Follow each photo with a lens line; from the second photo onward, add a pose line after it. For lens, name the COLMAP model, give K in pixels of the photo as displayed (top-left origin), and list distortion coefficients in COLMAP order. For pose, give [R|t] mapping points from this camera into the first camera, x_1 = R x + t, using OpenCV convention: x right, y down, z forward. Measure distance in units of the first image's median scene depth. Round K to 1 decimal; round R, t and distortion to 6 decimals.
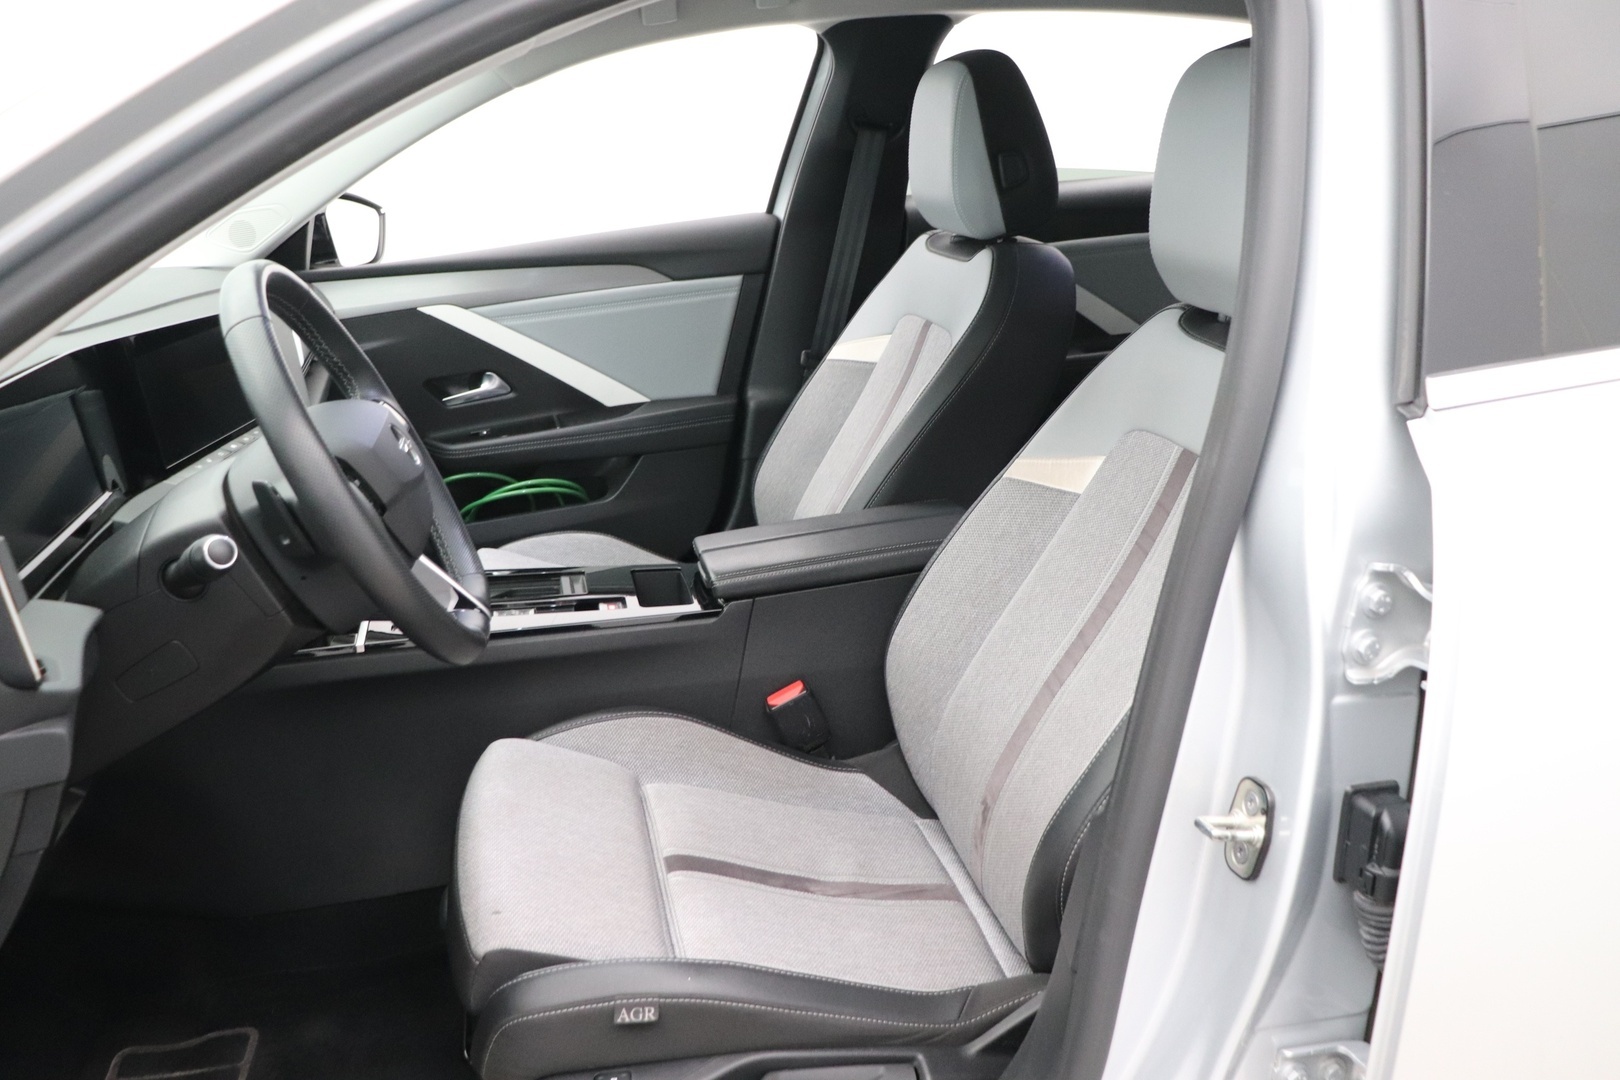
lens RADIAL K [[1339.4, 0, 810.0], [0, 1339.4, 540.0], [0, 0, 1]] dist [-0.117423, 0.004902]
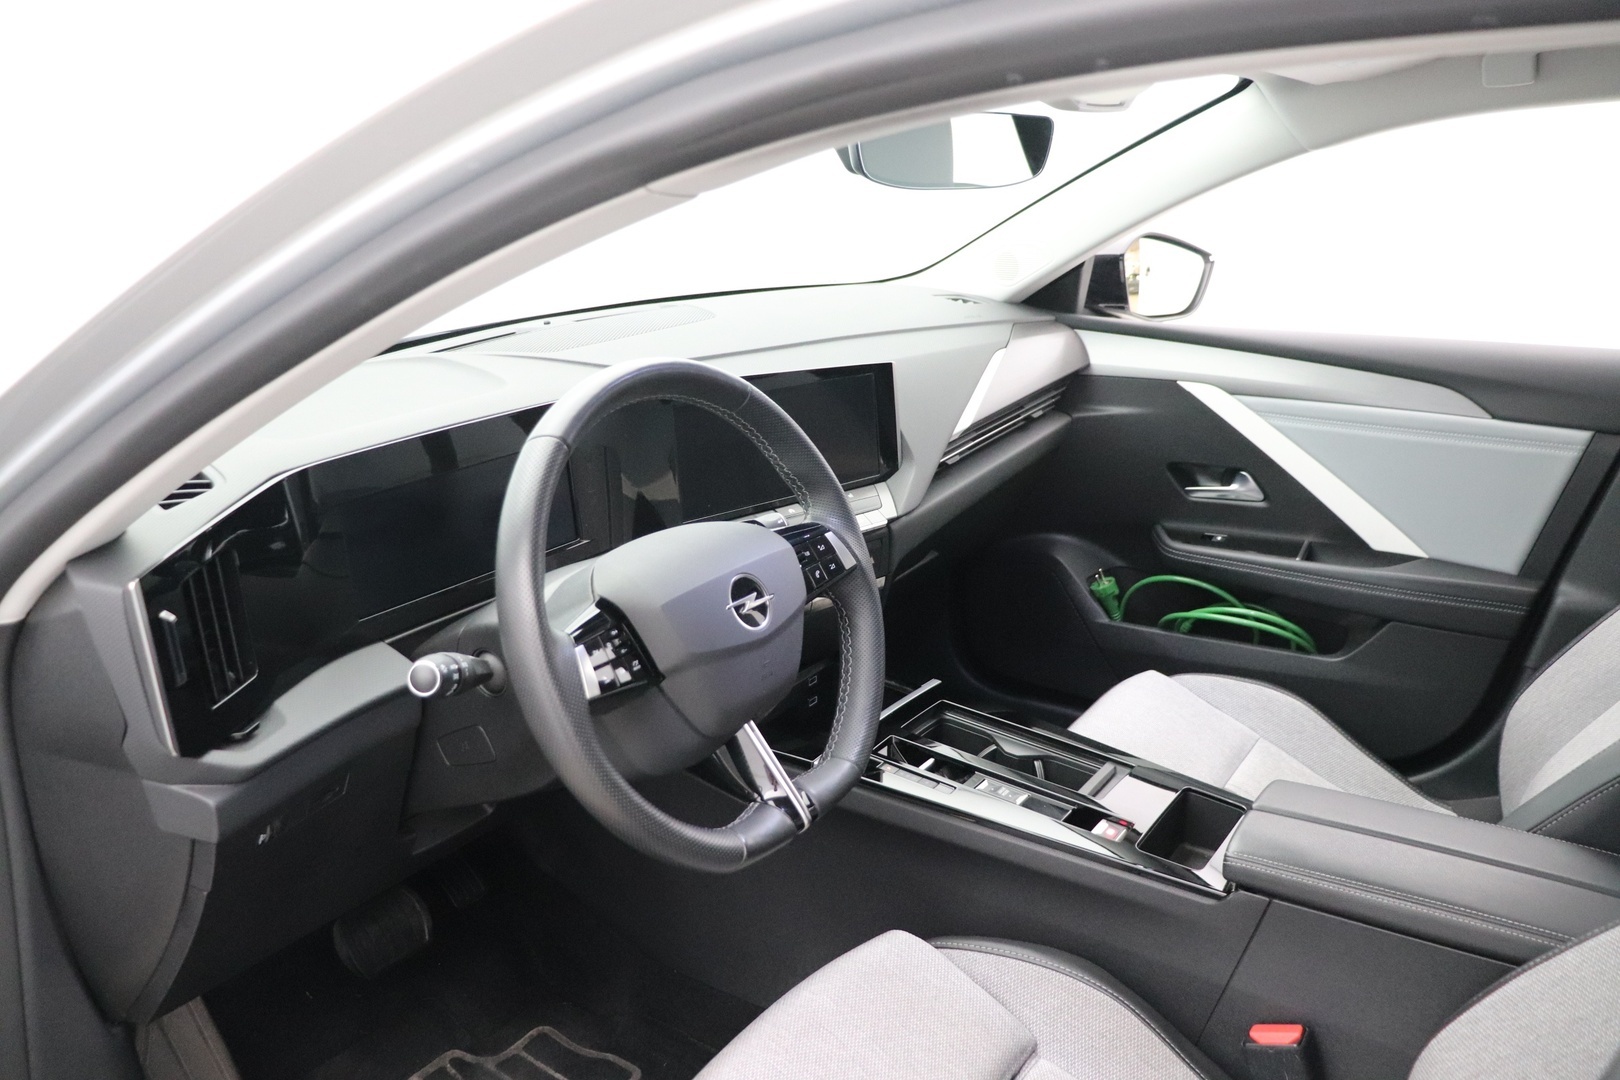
lens RADIAL K [[1339.4, 0, 810.0], [0, 1339.4, 540.0], [0, 0, 1]] dist [-0.117423, 0.004902]
pose [[0.687983, 0.282650, -0.668422, 0.144915], [-0.270132, 0.954593, 0.125624, -0.116478], [0.673578, 0.094135, 0.733097, 0.199805]]
